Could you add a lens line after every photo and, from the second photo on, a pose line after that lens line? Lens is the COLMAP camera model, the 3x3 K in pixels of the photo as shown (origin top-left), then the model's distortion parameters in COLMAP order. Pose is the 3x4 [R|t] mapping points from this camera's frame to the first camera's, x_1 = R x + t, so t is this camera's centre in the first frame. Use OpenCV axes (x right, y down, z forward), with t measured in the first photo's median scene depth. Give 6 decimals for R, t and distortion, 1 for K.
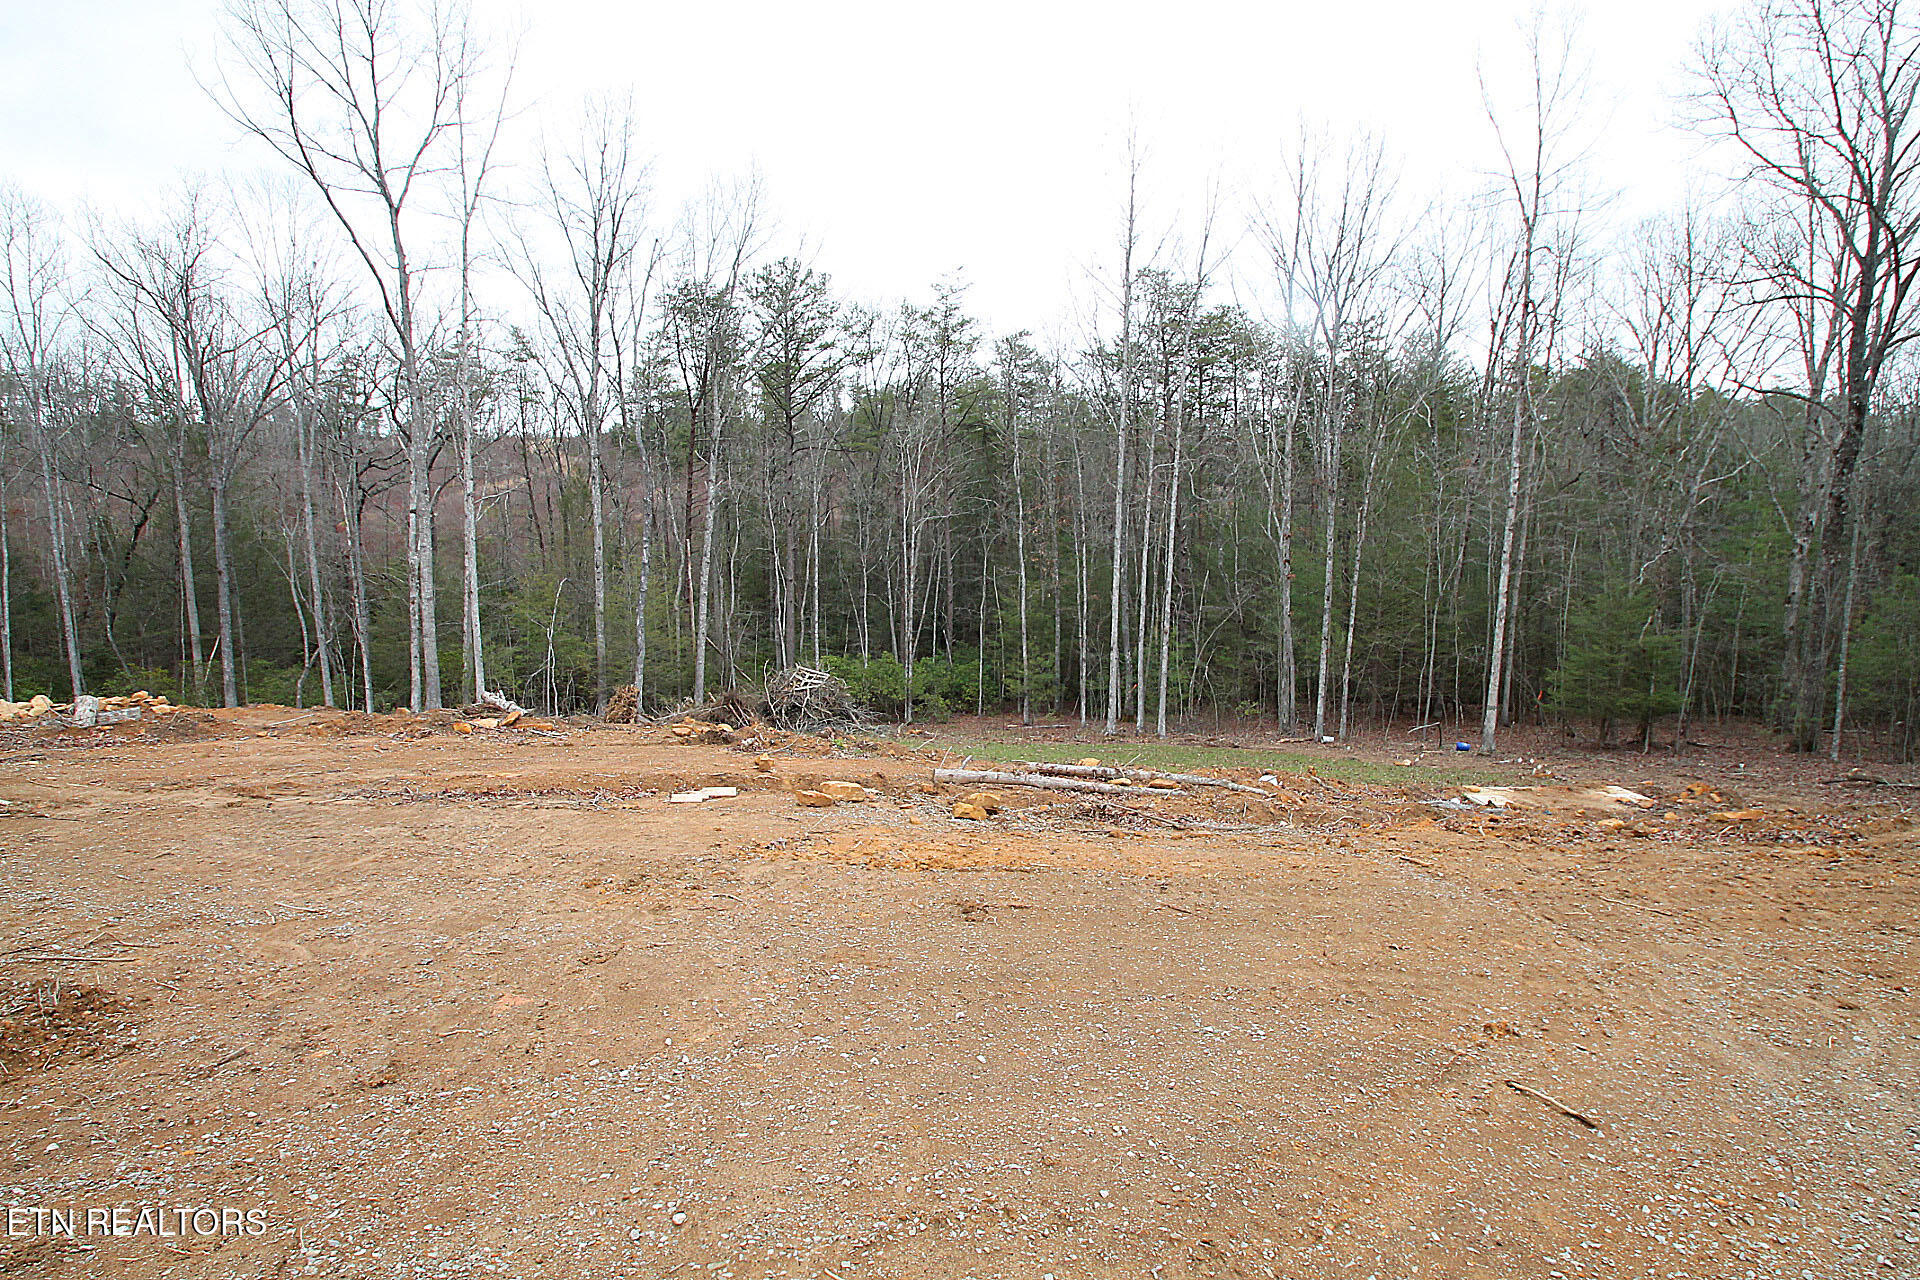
lens RADIAL K [[998.0, 0, 990.6], [0, 998.0, 656.7], [0, 0, 1]] dist [0.001938, -0.016410]
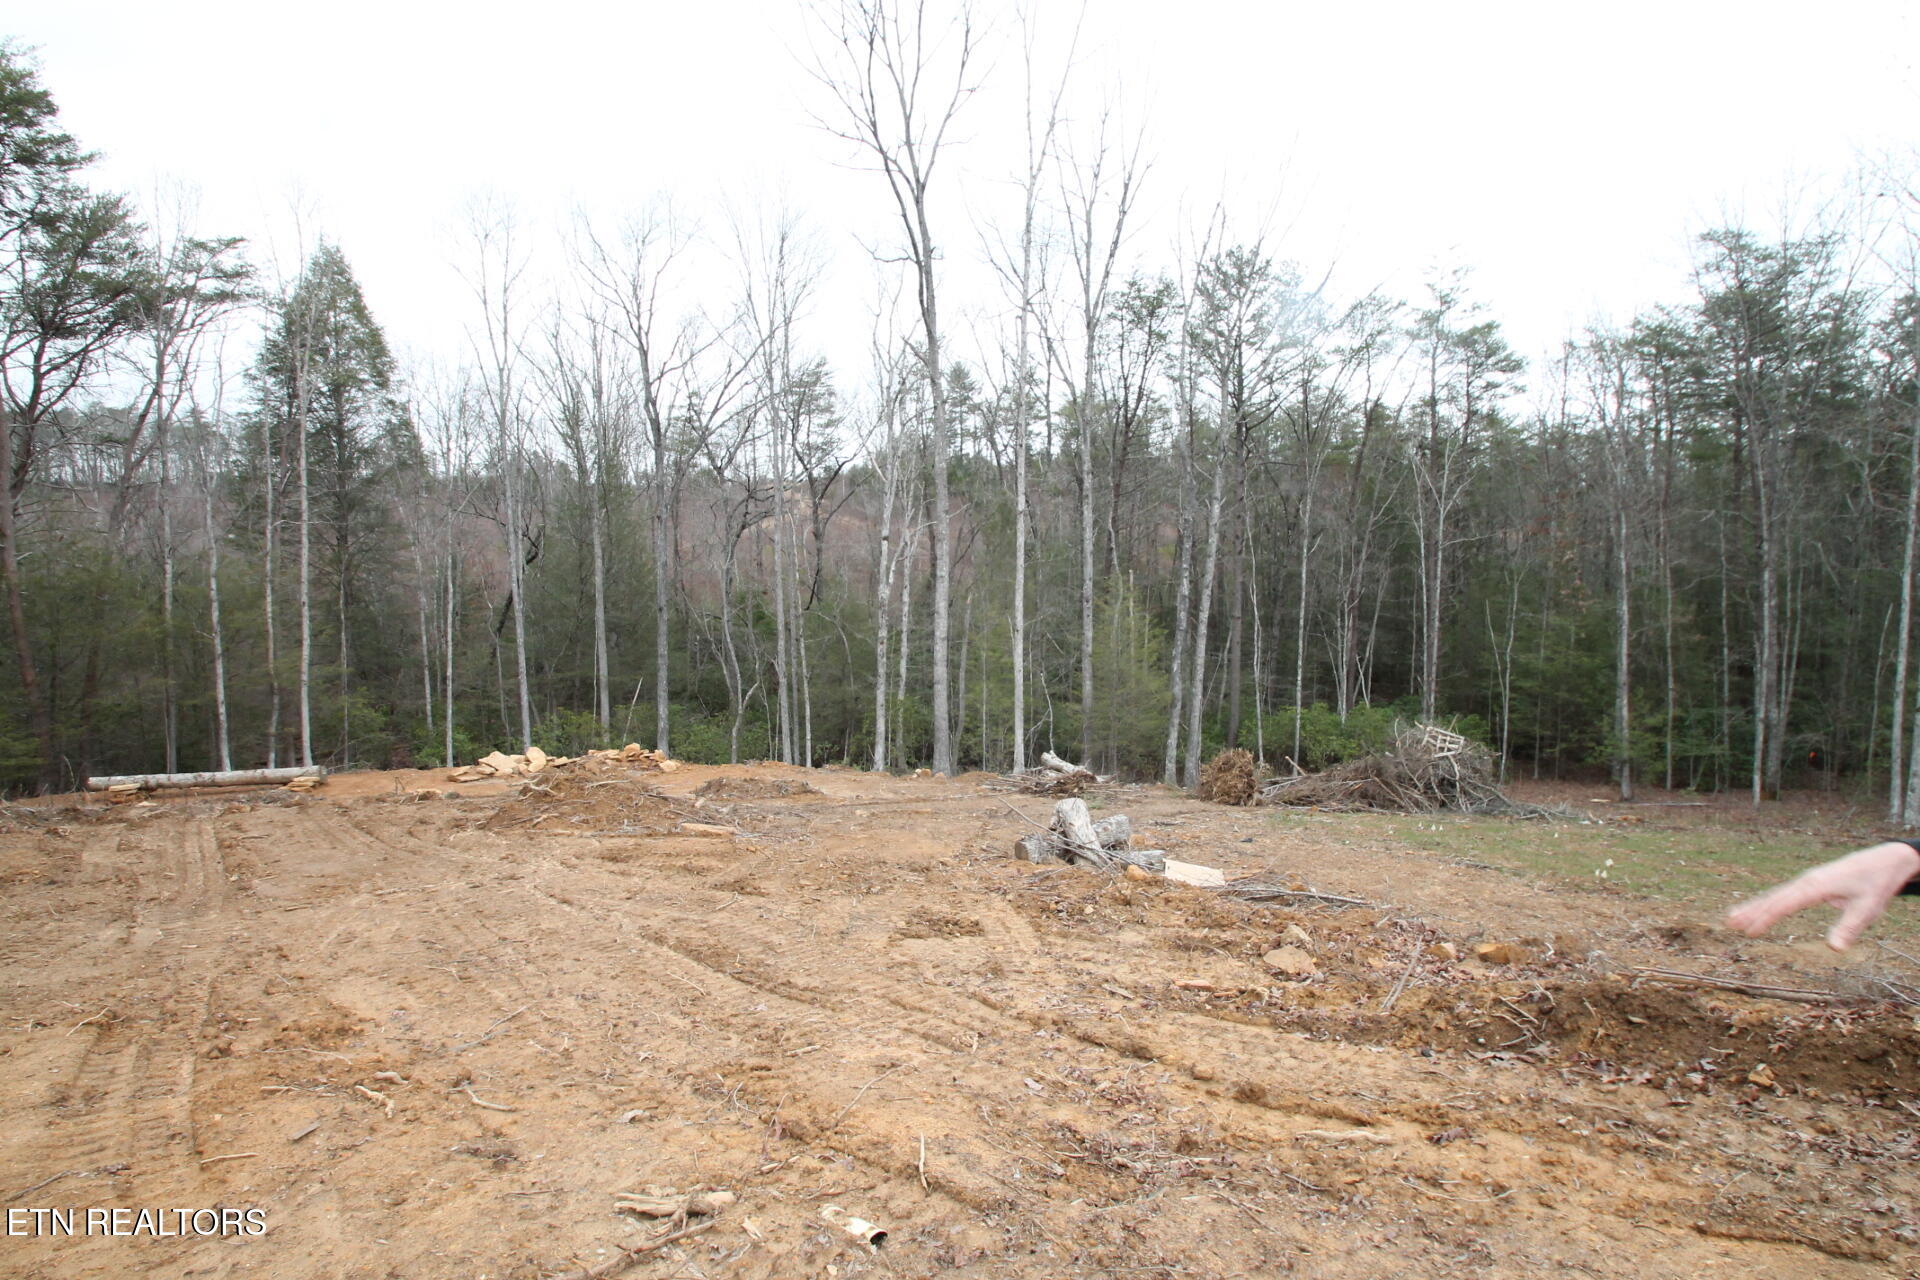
lens RADIAL K [[998.0, 0, 990.6], [0, 998.0, 656.7], [0, 0, 1]] dist [0.001938, -0.016410]
pose [[0.987953, 0.005161, -0.154669, -0.352459], [-0.011193, 0.999209, -0.038158, -0.009611], [0.154350, 0.039429, 0.987229, 0.153399]]
